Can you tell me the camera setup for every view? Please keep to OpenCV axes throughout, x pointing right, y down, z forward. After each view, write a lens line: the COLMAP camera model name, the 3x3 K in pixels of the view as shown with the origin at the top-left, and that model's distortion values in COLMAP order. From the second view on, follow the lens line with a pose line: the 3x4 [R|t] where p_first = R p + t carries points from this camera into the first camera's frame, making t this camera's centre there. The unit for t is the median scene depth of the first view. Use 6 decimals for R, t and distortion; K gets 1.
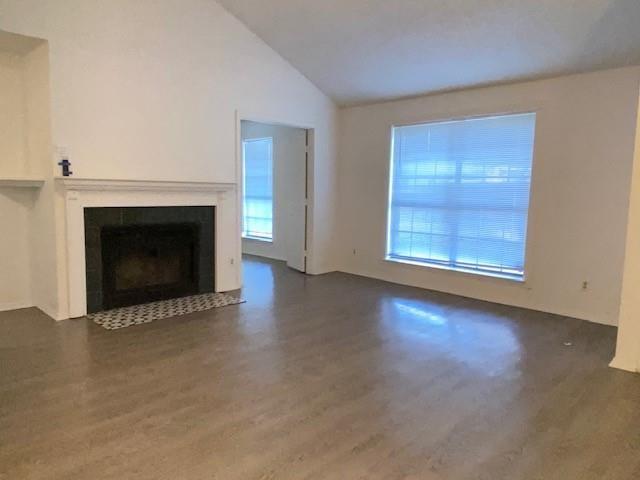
lens RADIAL K [[445.1, 0, 320.0], [0, 445.1, 240.0], [0, 0, 1]] dist [-0.004267, -0.001788]
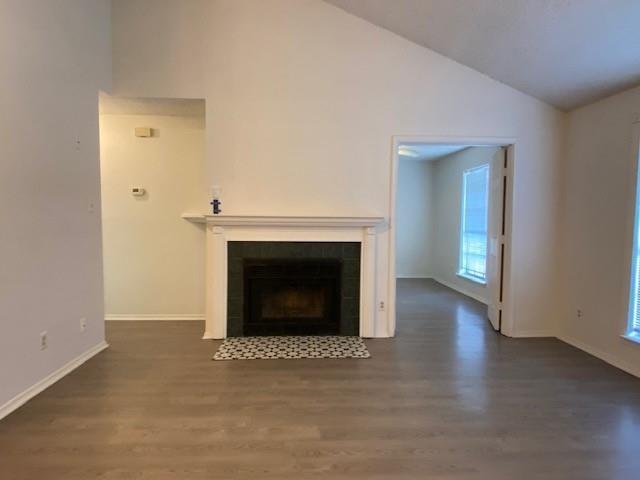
lens RADIAL K [[369.4, 0, 319.4], [0, 369.4, 228.3], [0, 0, 1]] dist [-0.000270, -0.000623]
pose [[0.719650, 0.003402, -0.694328, 0.230089], [-0.071803, 0.994991, -0.069547, -0.046026], [0.690614, 0.099904, 0.716290, 0.395090]]
